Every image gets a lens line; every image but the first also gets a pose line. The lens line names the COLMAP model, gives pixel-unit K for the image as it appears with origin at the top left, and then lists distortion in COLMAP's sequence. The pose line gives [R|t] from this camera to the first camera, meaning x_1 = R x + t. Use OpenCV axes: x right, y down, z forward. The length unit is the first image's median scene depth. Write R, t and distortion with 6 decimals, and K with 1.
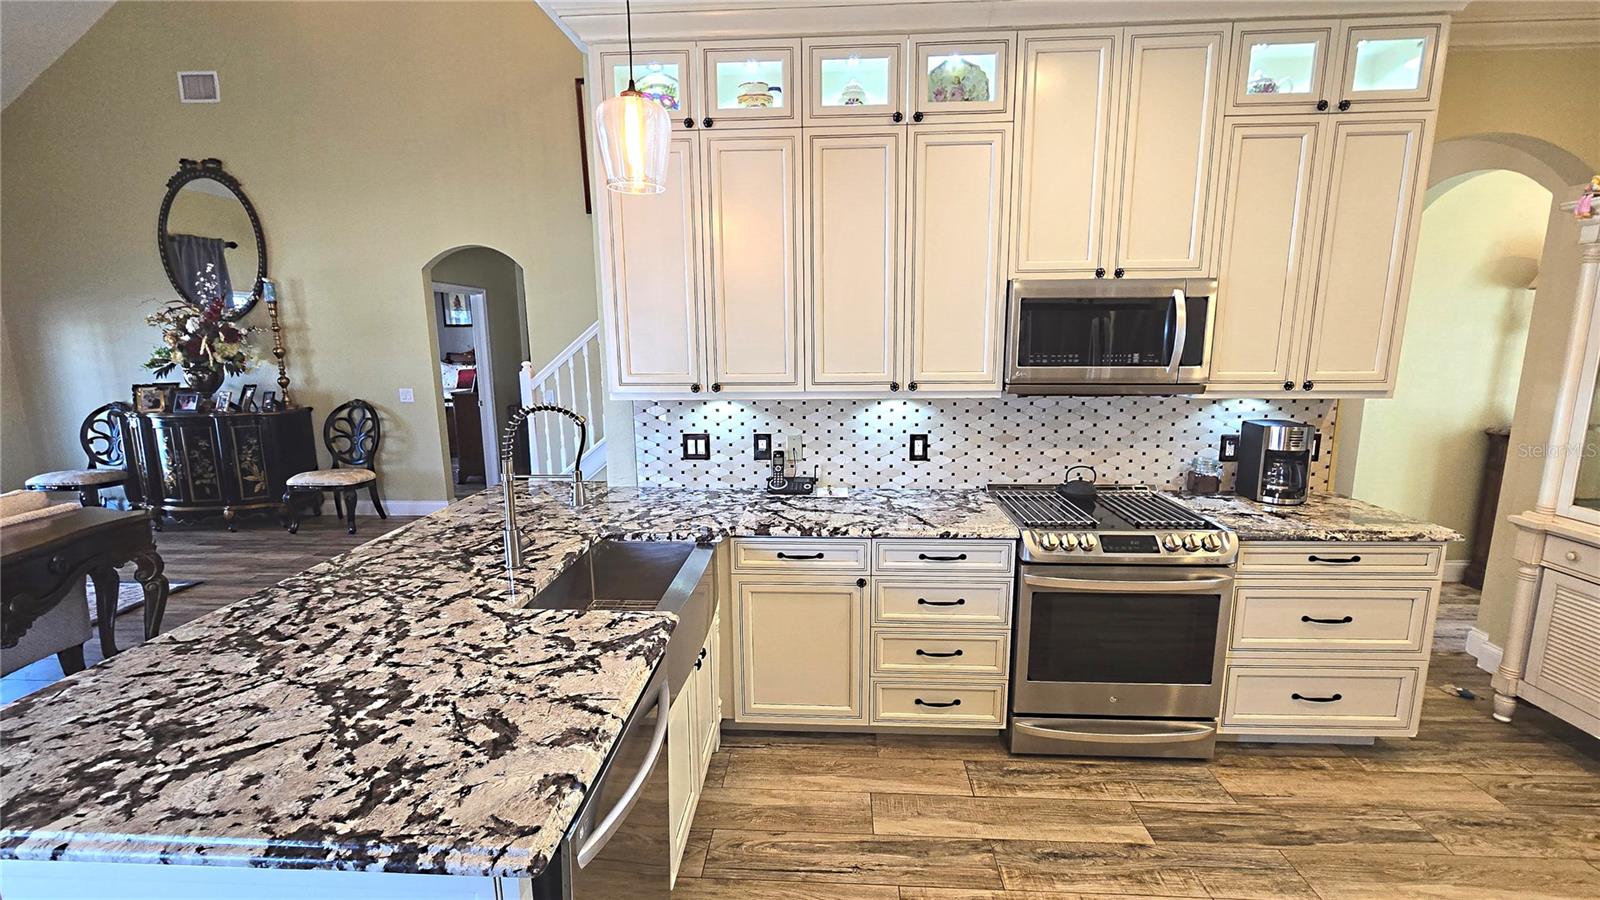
lens RADIAL K [[657.6, 0, 795.6], [0, 657.6, 448.6], [0, 0, 1]] dist [-0.002322, 0.002969]
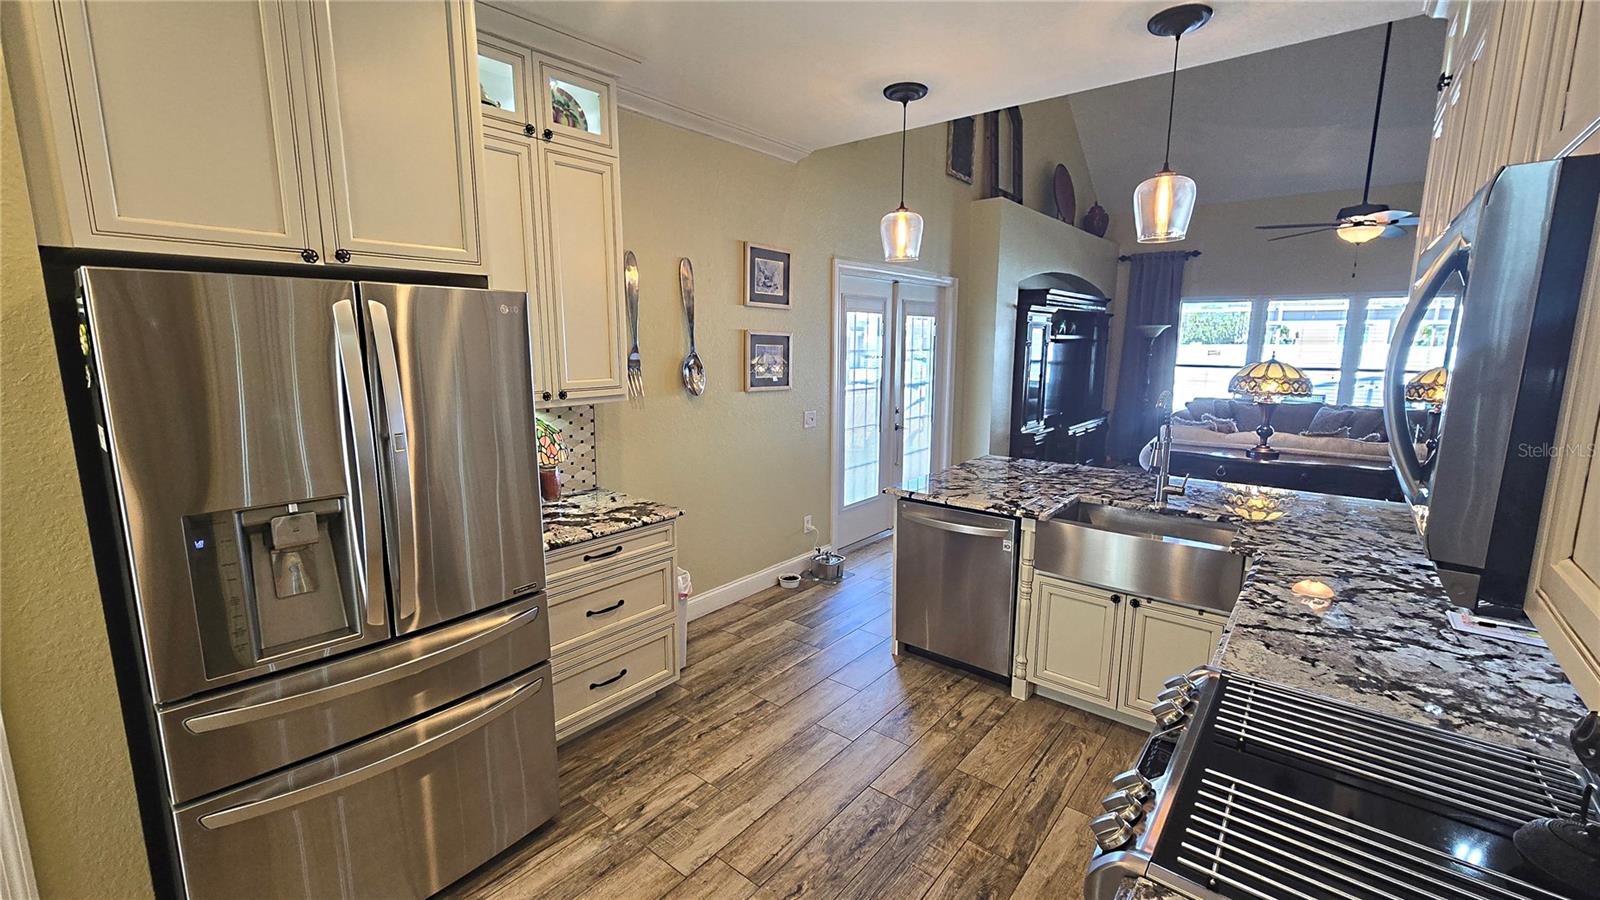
lens RADIAL K [[658.1, 0, 803.3], [0, 658.1, 447.2], [0, 0, 1]] dist [-0.001081, 0.000216]
pose [[-0.584538, 0.140618, -0.799088, 1.244081], [-0.136429, 0.953810, 0.267644, -0.228263], [0.799814, 0.265467, -0.538354, 1.157328]]
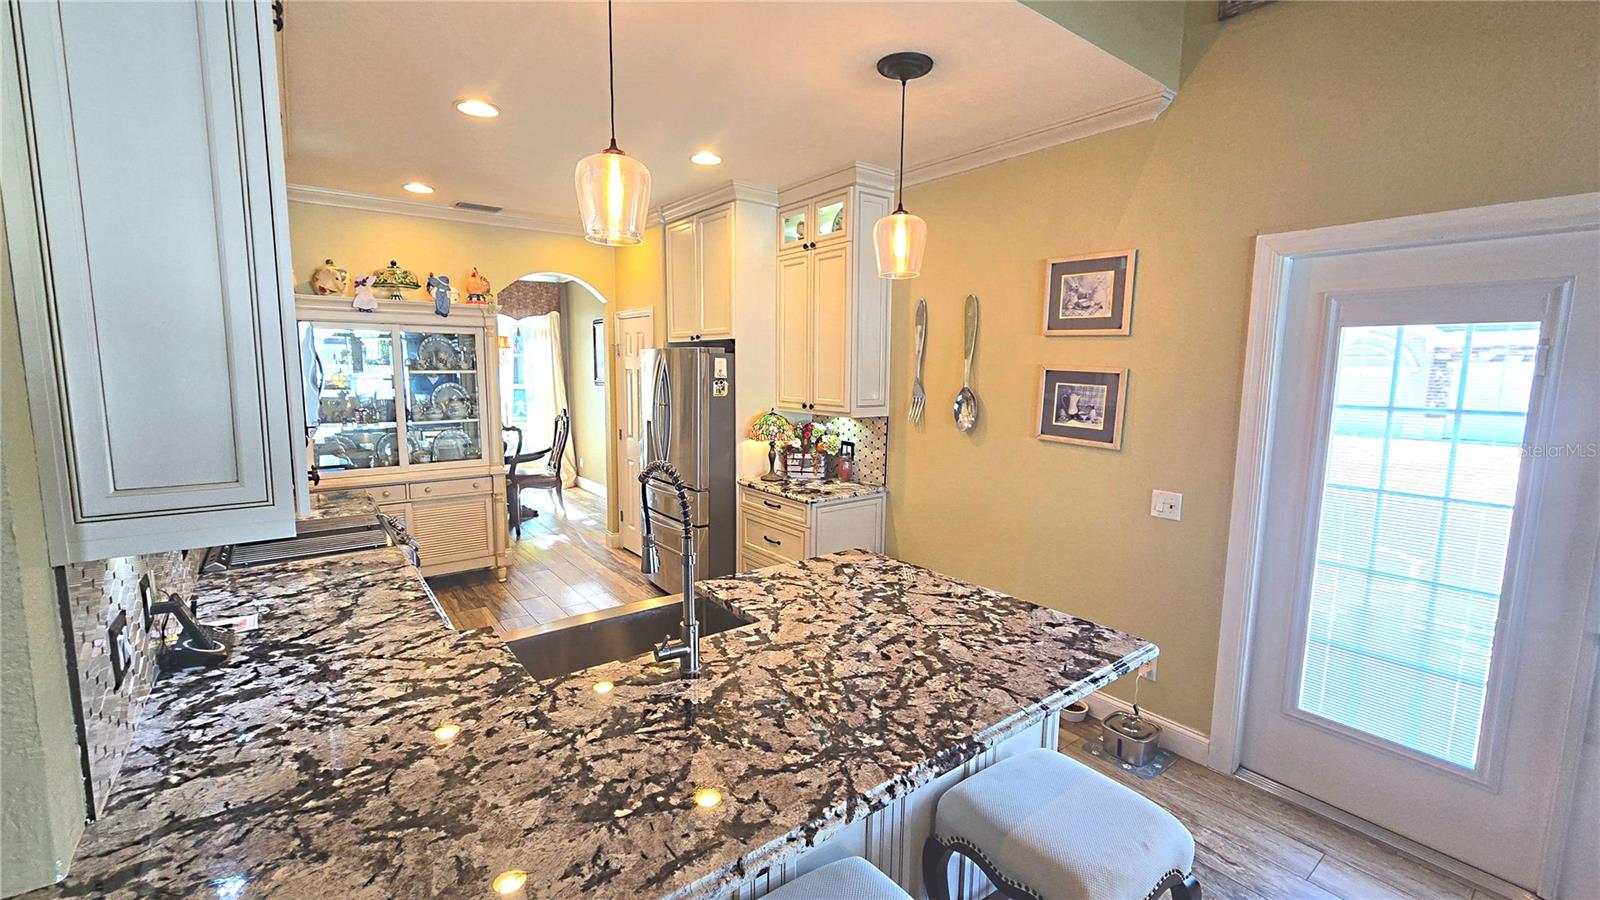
lens RADIAL K [[658.0, 0, 797.5], [0, 658.0, 445.5], [0, 0, 1]] dist [-0.001442, 0.000484]
pose [[-0.656081, -0.089066, 0.749416, -1.130051], [0.124076, 0.966770, 0.223521, -0.258302], [-0.744421, 0.239632, -0.623229, 1.383102]]
